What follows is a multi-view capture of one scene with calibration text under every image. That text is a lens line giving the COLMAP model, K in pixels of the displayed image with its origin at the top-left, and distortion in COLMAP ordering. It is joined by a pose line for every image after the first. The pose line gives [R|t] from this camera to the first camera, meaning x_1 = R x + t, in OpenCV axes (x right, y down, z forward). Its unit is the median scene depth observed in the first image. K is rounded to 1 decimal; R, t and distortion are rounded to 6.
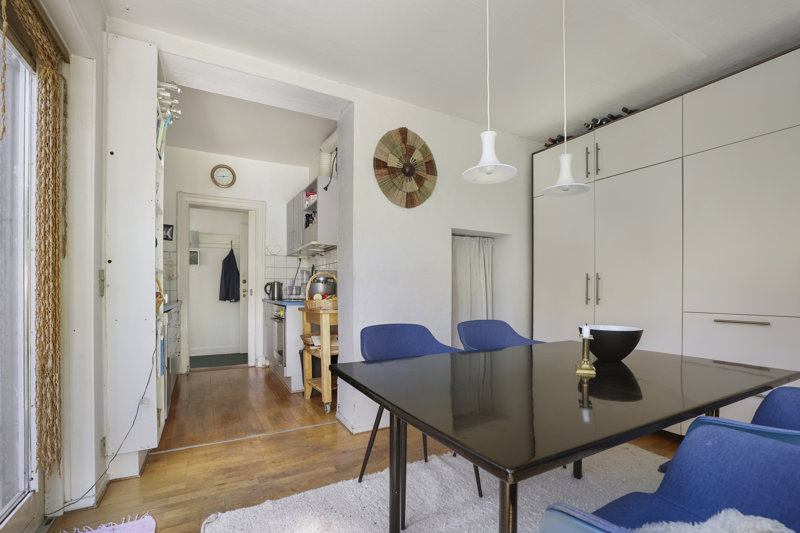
lens RADIAL K [[353.3, 0, 395.8], [0, 353.3, 290.7], [0, 0, 1]] dist [-0.037758, 0.008078]
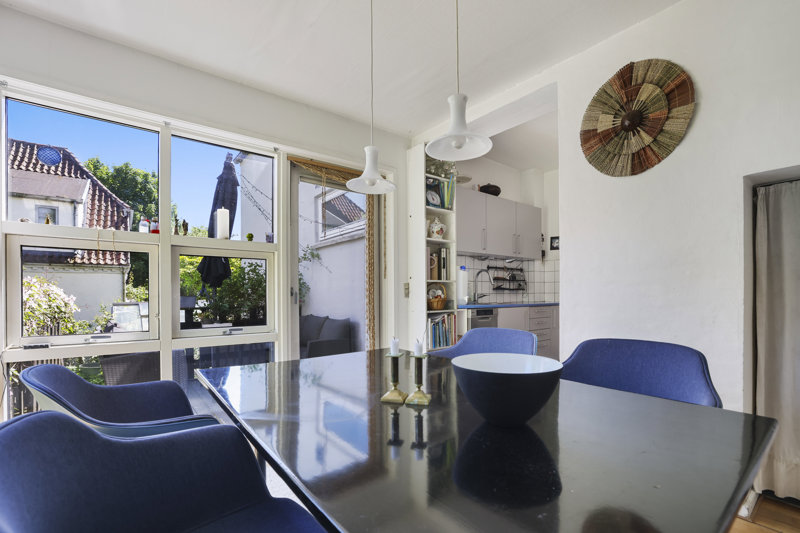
lens RADIAL K [[353.3, 0, 406.4], [0, 353.3, 296.3], [0, 0, 1]] dist [-0.037758, 0.008078]
pose [[0.174319, 0.004149, -0.984681, 0.367792], [0.007014, 0.999961, 0.005455, 0.000434], [0.984664, -0.007857, 0.174283, 0.246542]]
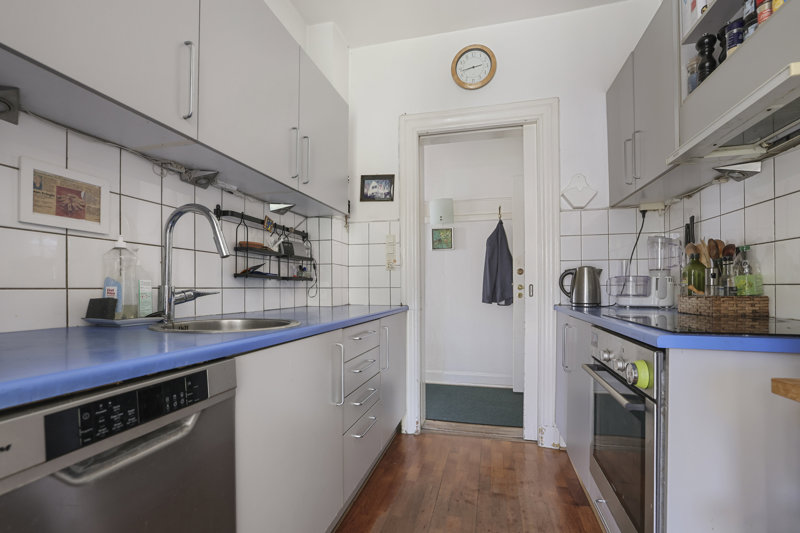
lens RADIAL K [[353.3, 0, 394.0], [0, 353.3, 288.7], [0, 0, 1]] dist [-0.037758, 0.008078]
pose [[0.716500, -0.001310, -0.697586, -0.208387], [0.004470, 0.999986, 0.002713, 0.000233], [0.697573, -0.005062, 0.716496, 0.521127]]
